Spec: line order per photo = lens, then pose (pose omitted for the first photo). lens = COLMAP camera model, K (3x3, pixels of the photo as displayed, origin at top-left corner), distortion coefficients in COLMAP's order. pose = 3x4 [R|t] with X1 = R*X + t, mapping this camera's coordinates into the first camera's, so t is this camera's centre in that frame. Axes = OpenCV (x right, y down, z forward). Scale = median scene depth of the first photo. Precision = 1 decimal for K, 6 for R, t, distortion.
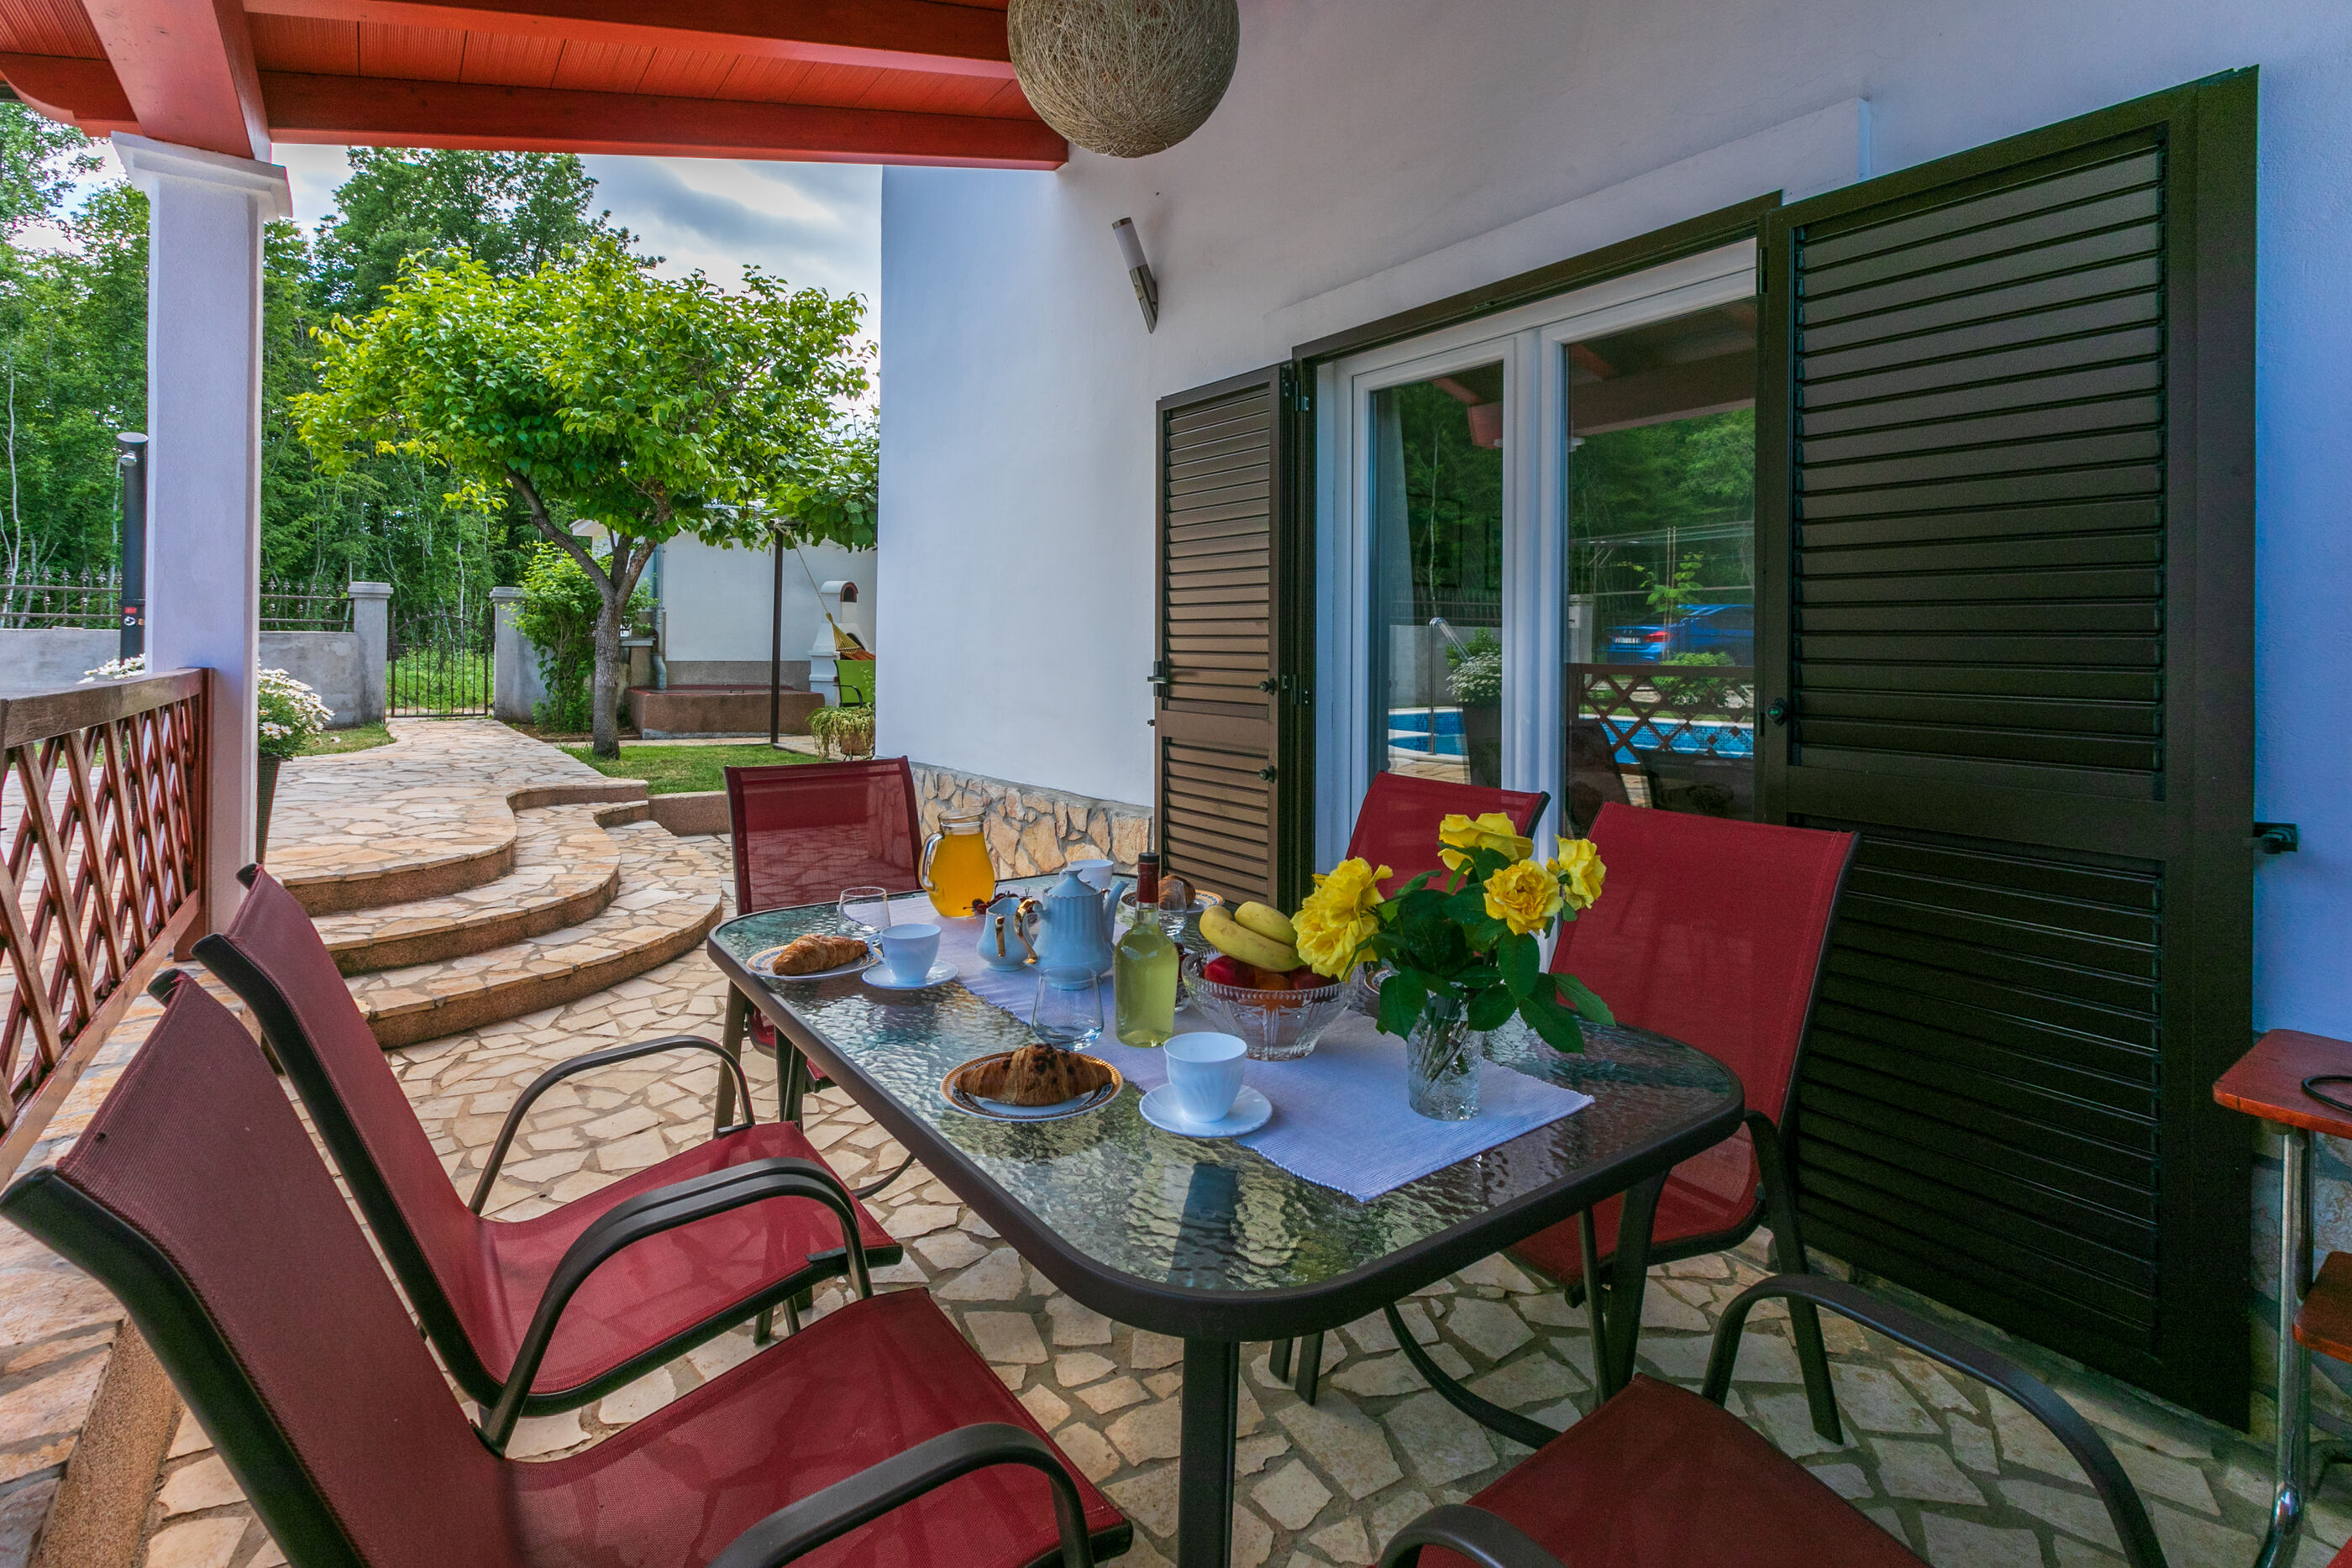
lens RADIAL K [[1069.0, 0, 1173.6], [0, 1069.0, 828.4], [0, 0, 1]] dist [0.001048, 0.000735]
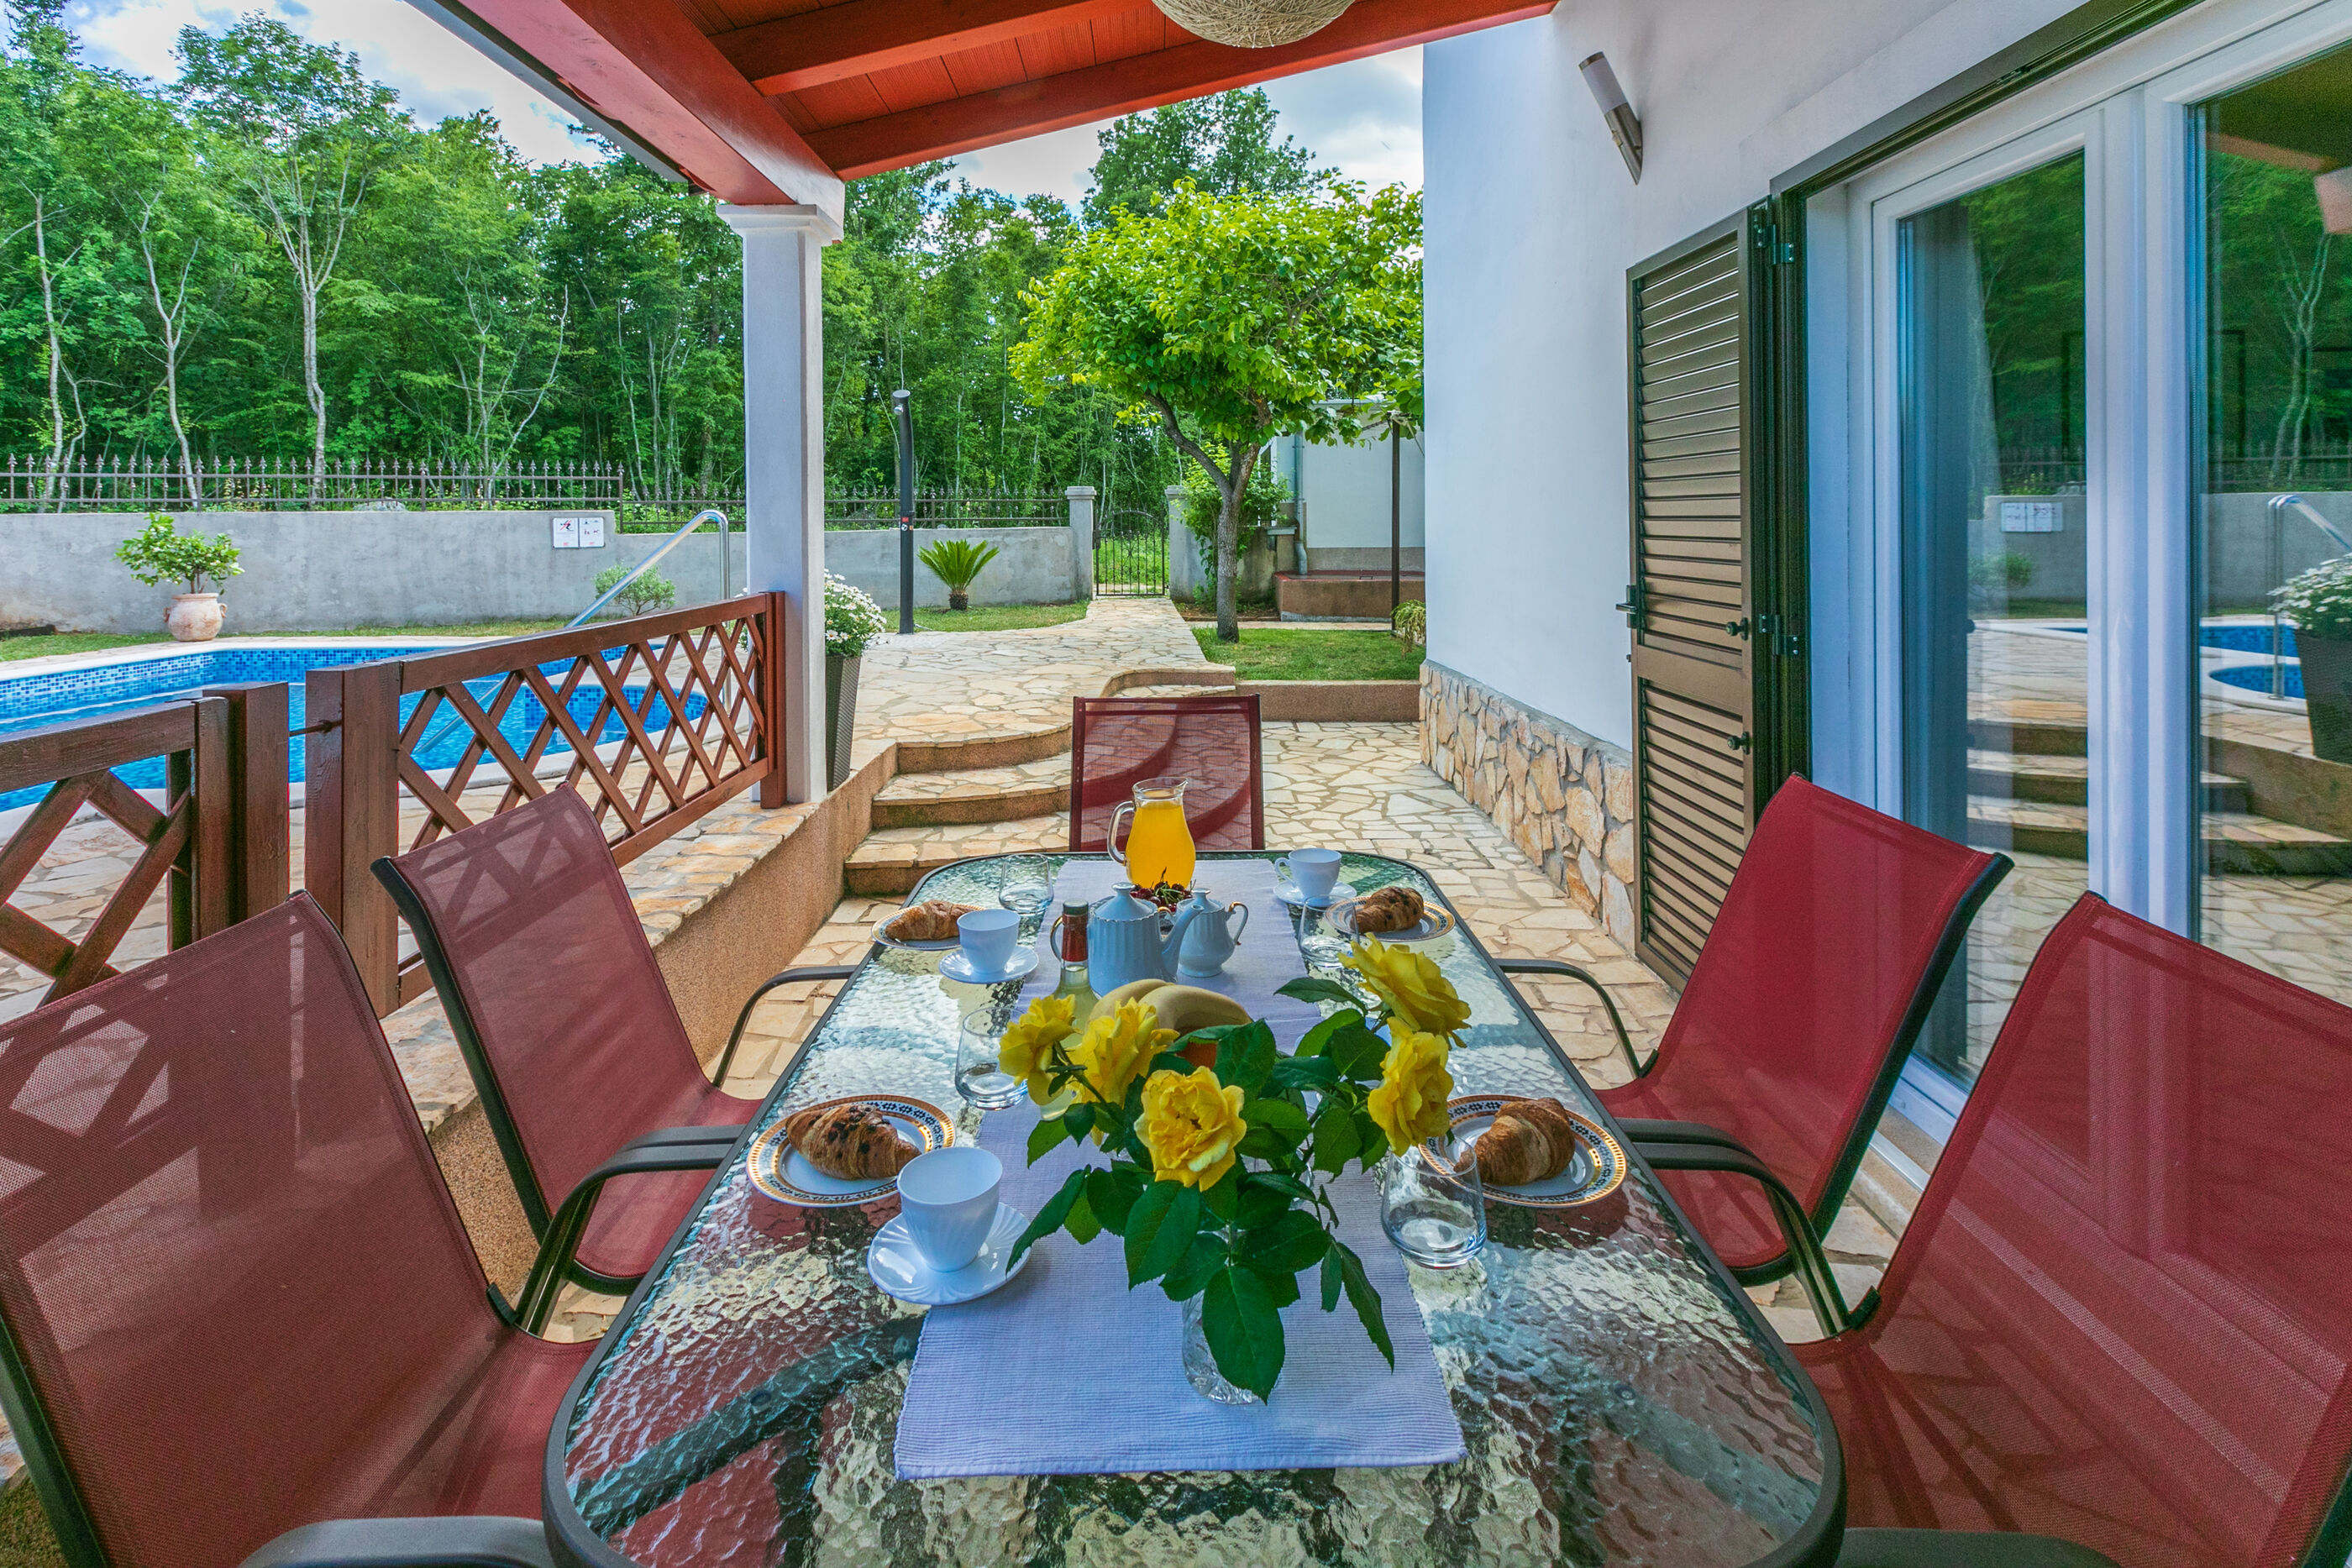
lens RADIAL K [[1101.5, 0, 1175.7], [0, 1101.5, 689.5], [0, 0, 1]] dist [0.002544, 0.000924]
pose [[0.814491, 0.074485, -0.575375, 0.117920], [-0.083629, 0.996440, 0.010611, -0.035703], [0.574117, 0.039476, 0.817821, 0.075744]]
